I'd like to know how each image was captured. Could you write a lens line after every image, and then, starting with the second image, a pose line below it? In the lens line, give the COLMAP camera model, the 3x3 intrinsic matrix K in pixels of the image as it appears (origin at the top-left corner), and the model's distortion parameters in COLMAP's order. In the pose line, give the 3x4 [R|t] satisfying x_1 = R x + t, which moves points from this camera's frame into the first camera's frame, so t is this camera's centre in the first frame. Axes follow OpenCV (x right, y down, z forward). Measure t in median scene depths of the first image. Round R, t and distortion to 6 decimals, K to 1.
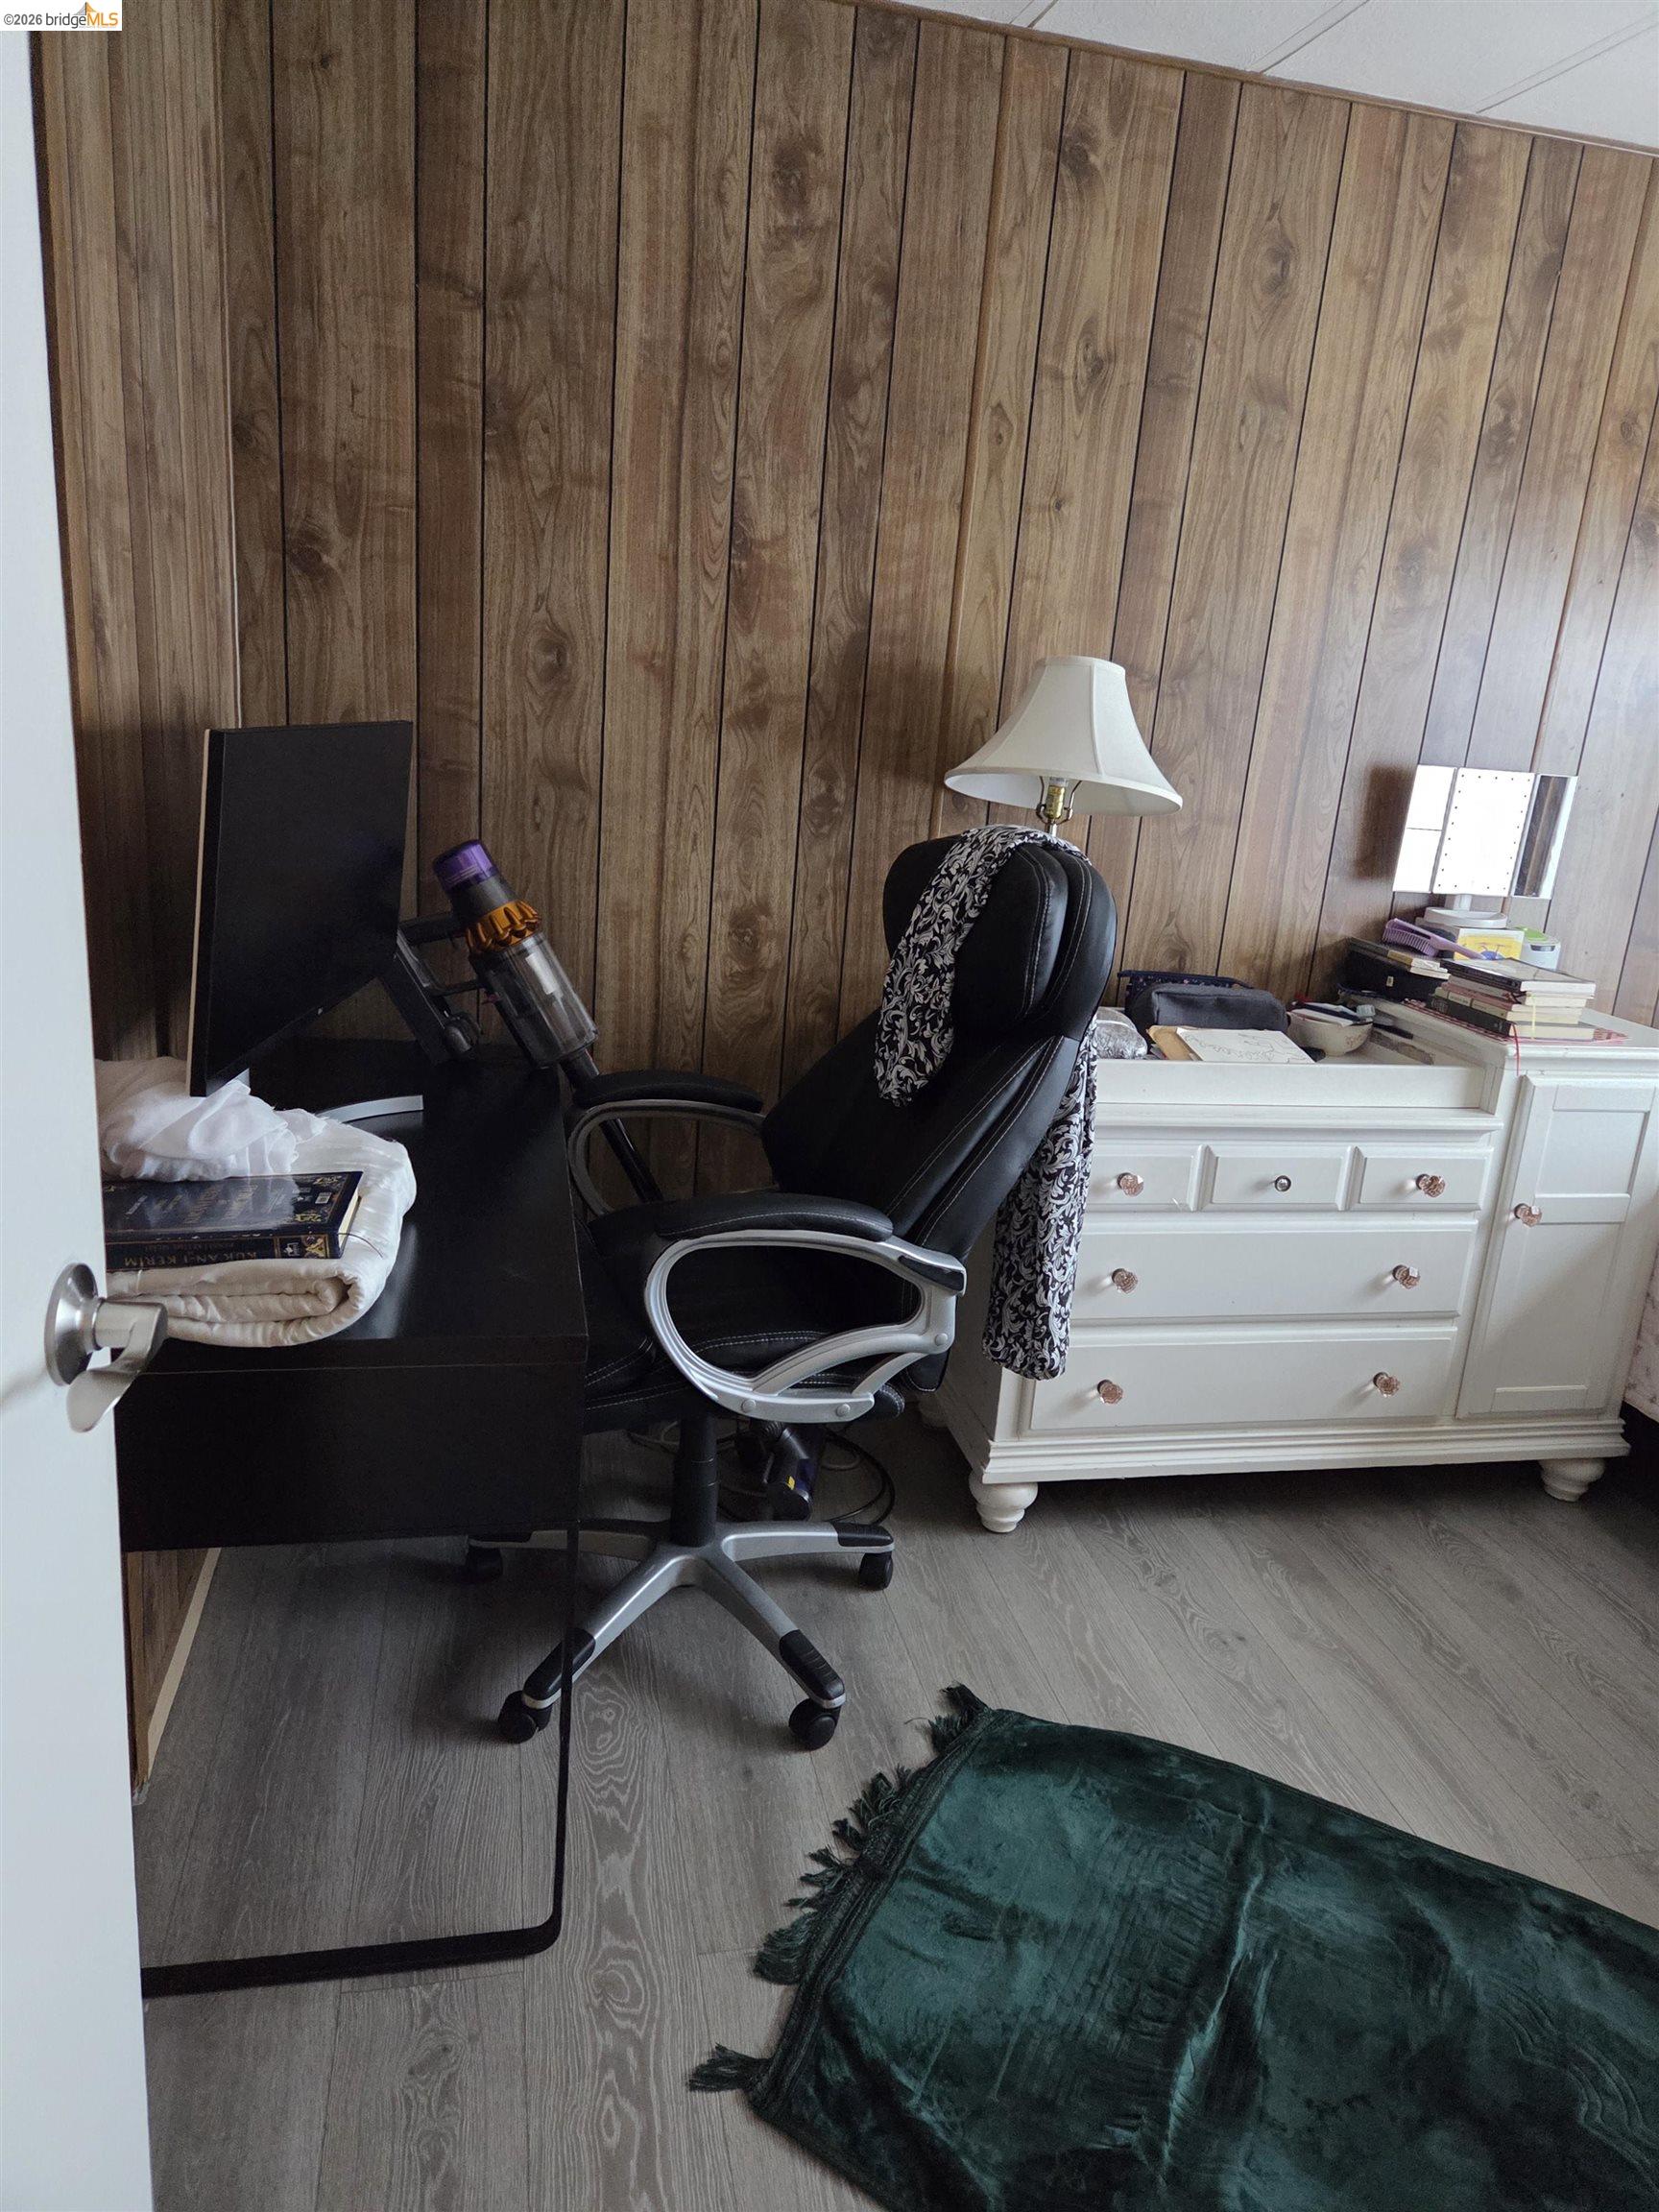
lens RADIAL K [[1508.3, 0, 818.3], [0, 1508.3, 1113.2], [0, 0, 1]] dist [0.069092, -0.052487]
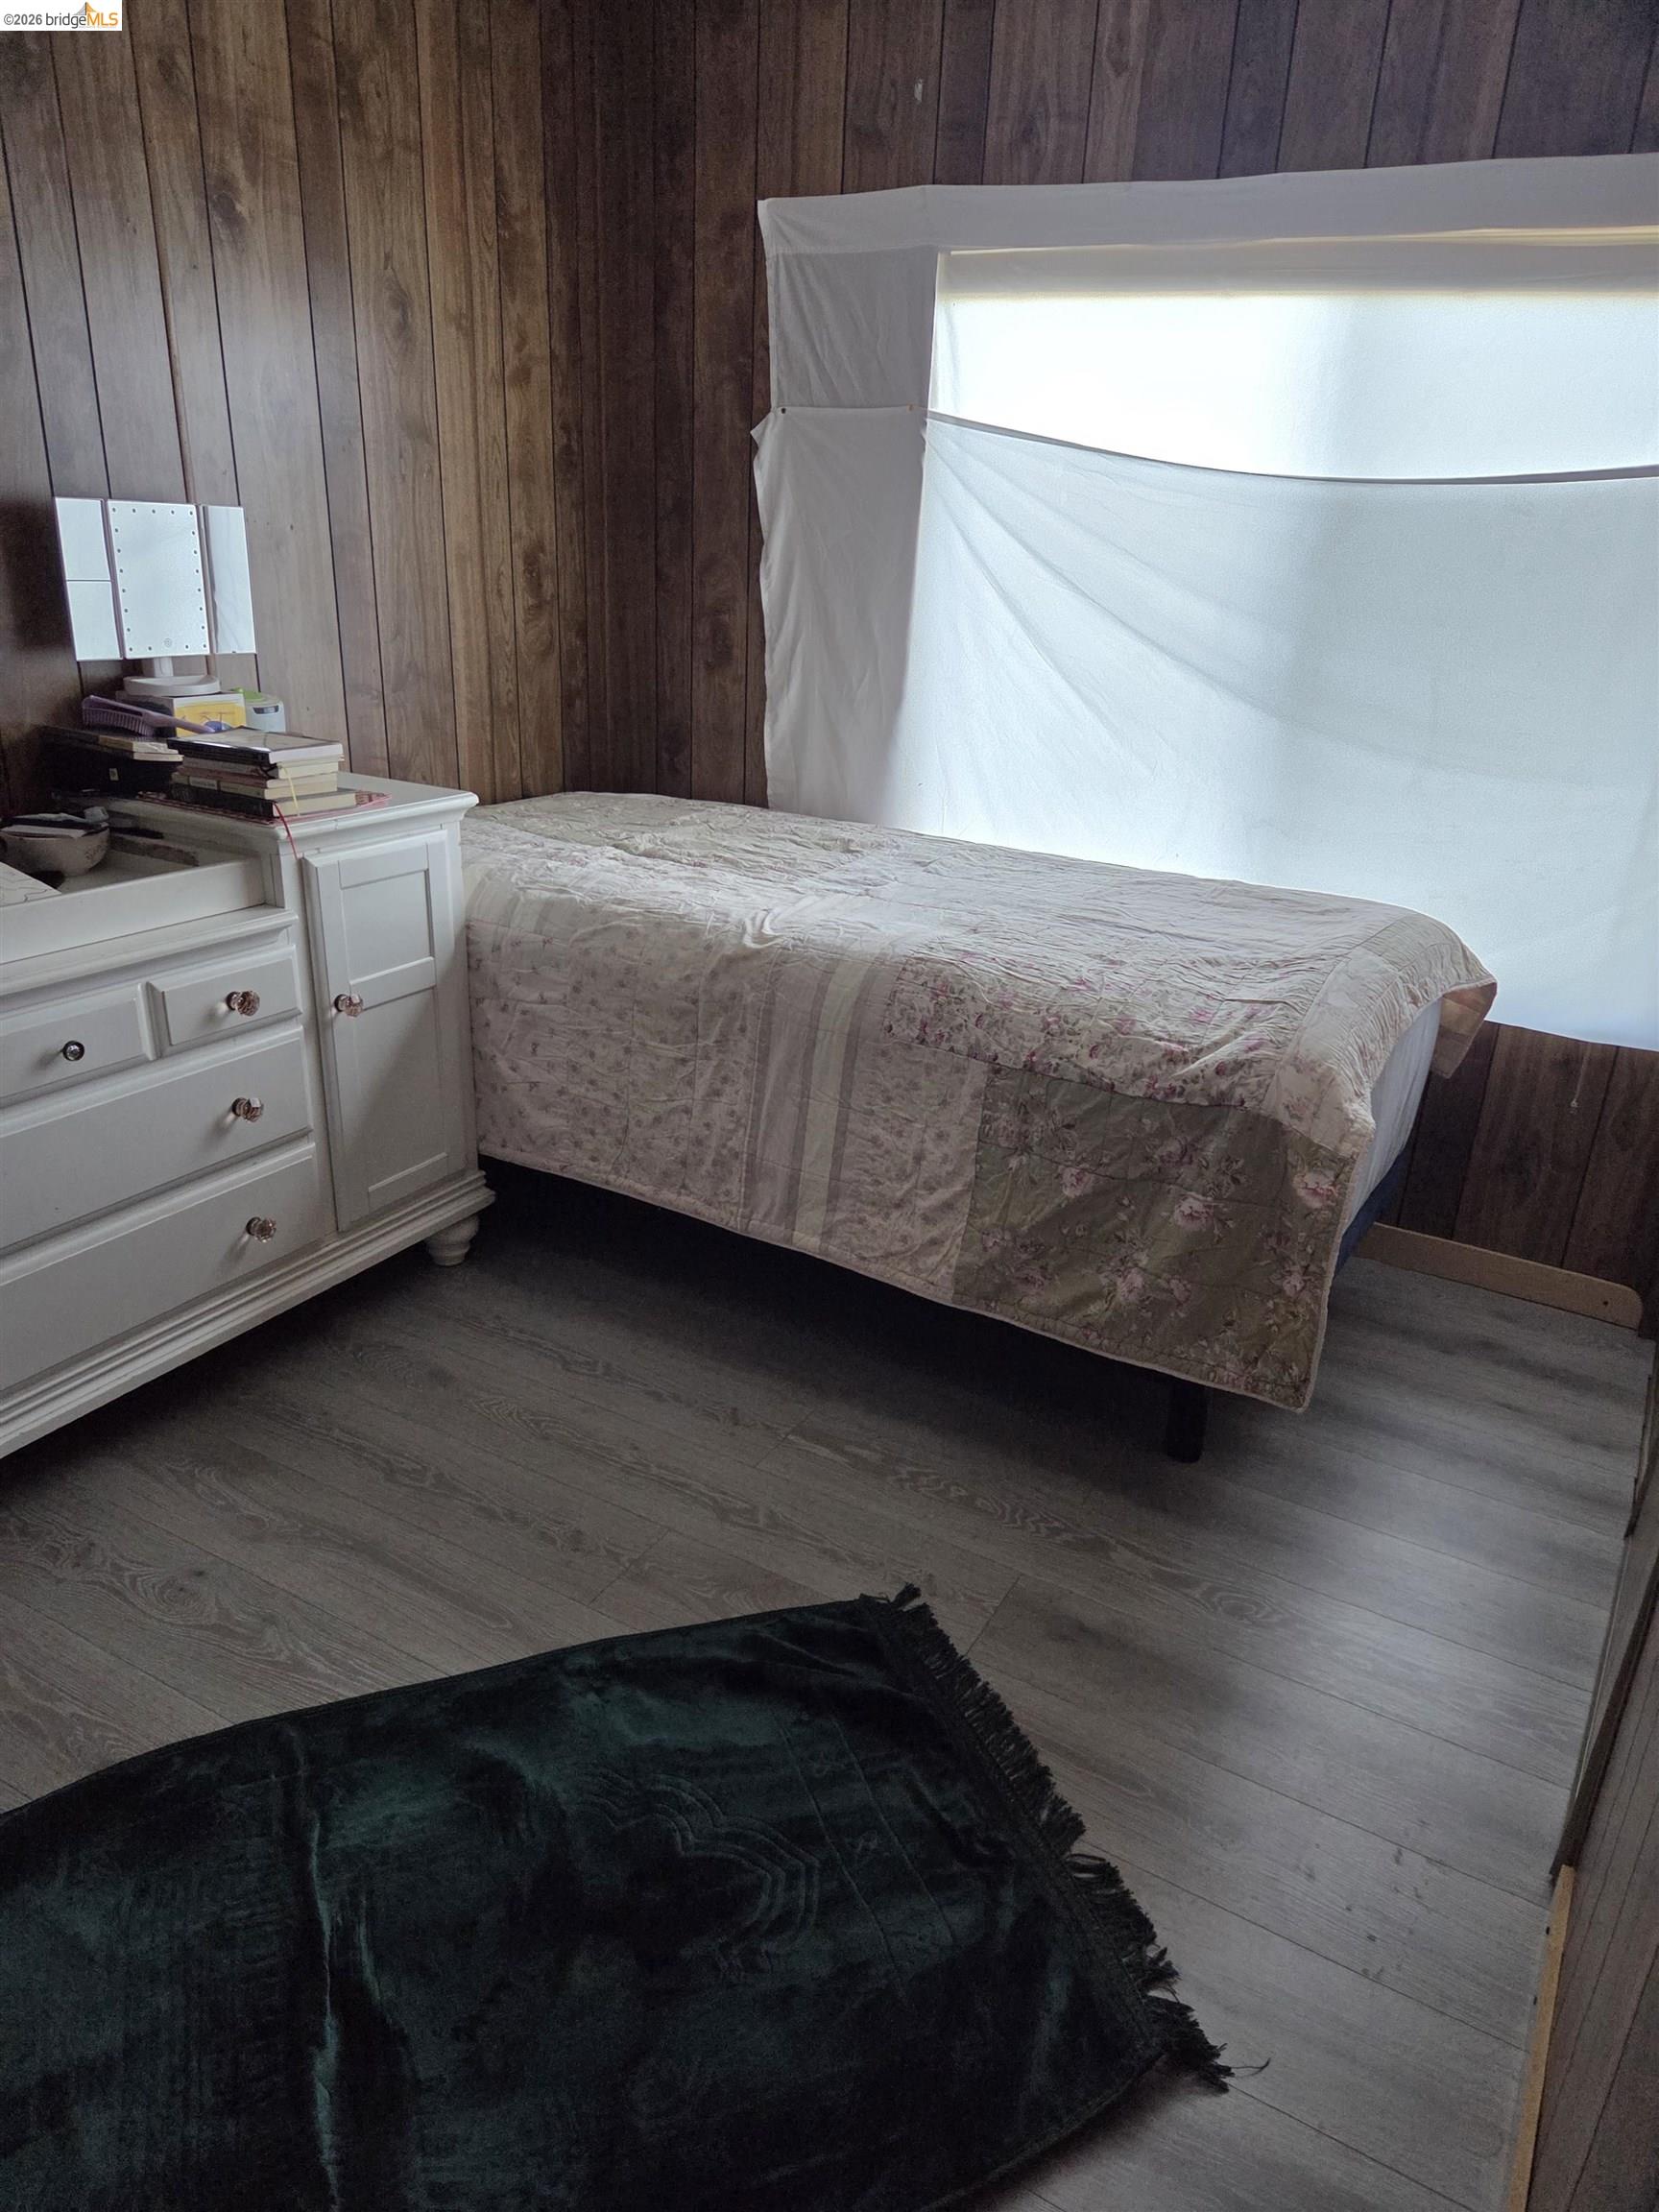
lens RADIAL K [[1508.3, 0, 848.2], [0, 1508.3, 1119.1], [0, 0, 1]] dist [0.069092, -0.052487]
pose [[0.666148, -0.320524, 0.673433, 0.022103], [0.212001, 0.947073, 0.241058, -0.026327], [-0.715055, -0.017812, 0.698842, 0.135990]]
